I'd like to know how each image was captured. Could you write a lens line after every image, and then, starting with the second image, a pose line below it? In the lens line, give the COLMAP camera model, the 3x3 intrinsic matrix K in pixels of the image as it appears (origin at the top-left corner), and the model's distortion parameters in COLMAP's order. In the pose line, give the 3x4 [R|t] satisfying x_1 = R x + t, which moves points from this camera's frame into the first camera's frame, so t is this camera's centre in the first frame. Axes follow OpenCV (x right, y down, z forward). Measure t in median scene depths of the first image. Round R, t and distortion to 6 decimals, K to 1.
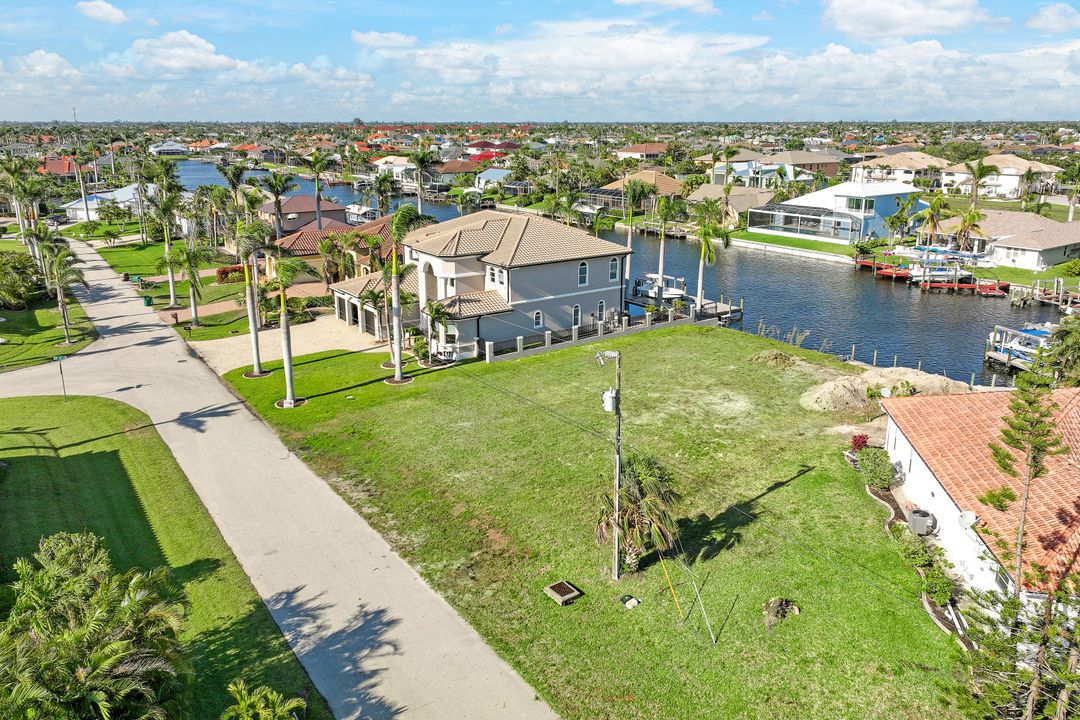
lens RADIAL K [[784.5, 0, 540.0], [0, 784.5, 315.2], [0, 0, 1]] dist [0.004222, 0.000810]
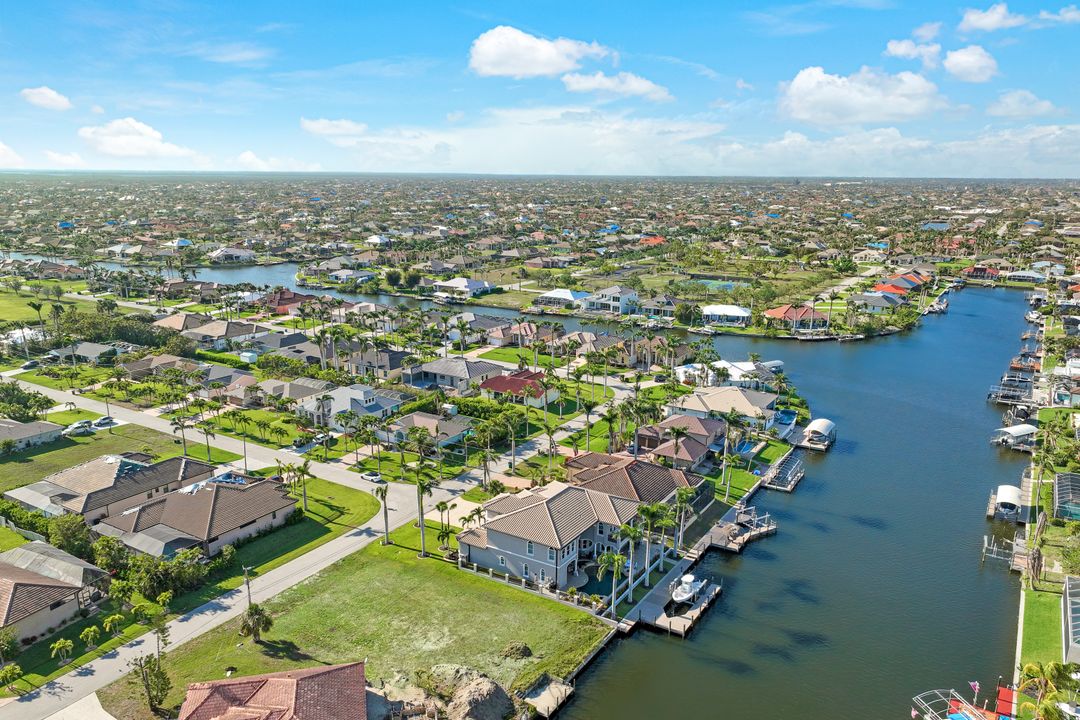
lens RADIAL K [[782.6, 0, 548.4], [0, 782.6, 361.0], [0, 0, 1]] dist [0.003391, -0.001036]
pose [[0.396866, 0.216478, -0.891984, 1.659860], [-0.234389, 0.963473, 0.129542, -0.746064], [0.887445, 0.157660, 0.433110, 0.300835]]
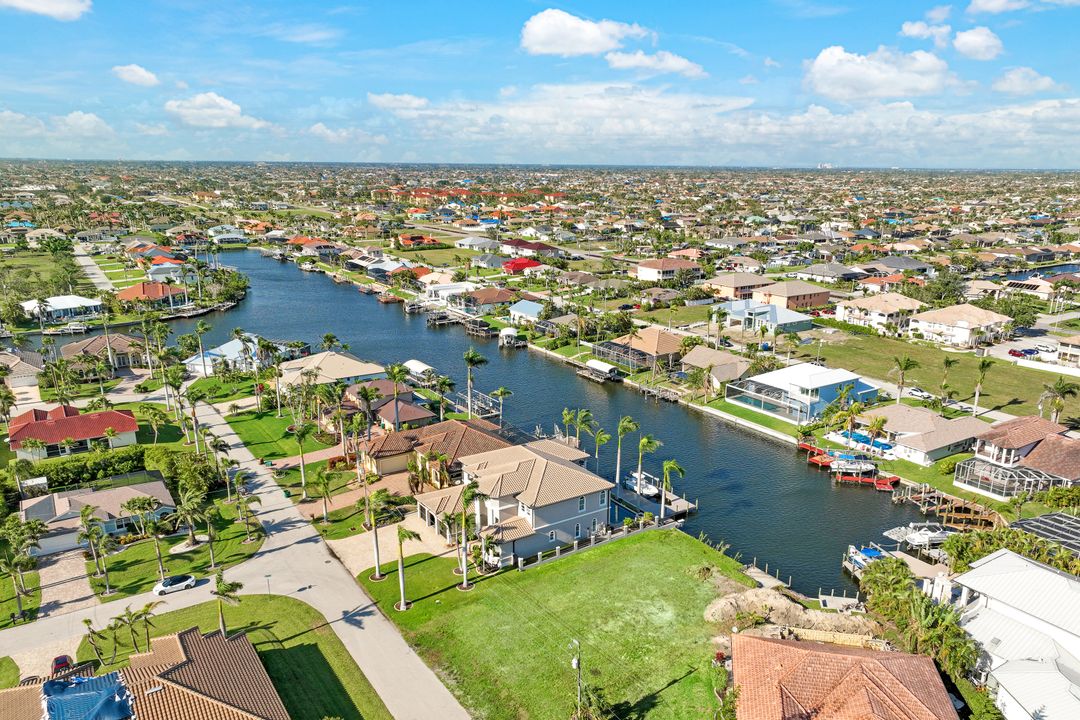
lens RADIAL K [[782.6, 0, 548.4], [0, 782.6, 361.0], [0, 0, 1]] dist [0.003391, -0.001036]
pose [[0.999482, 0.012808, -0.029525, 0.034990], [-0.012819, 0.999918, -0.000181, -0.381815], [0.029520, 0.000559, 0.999564, -0.619201]]
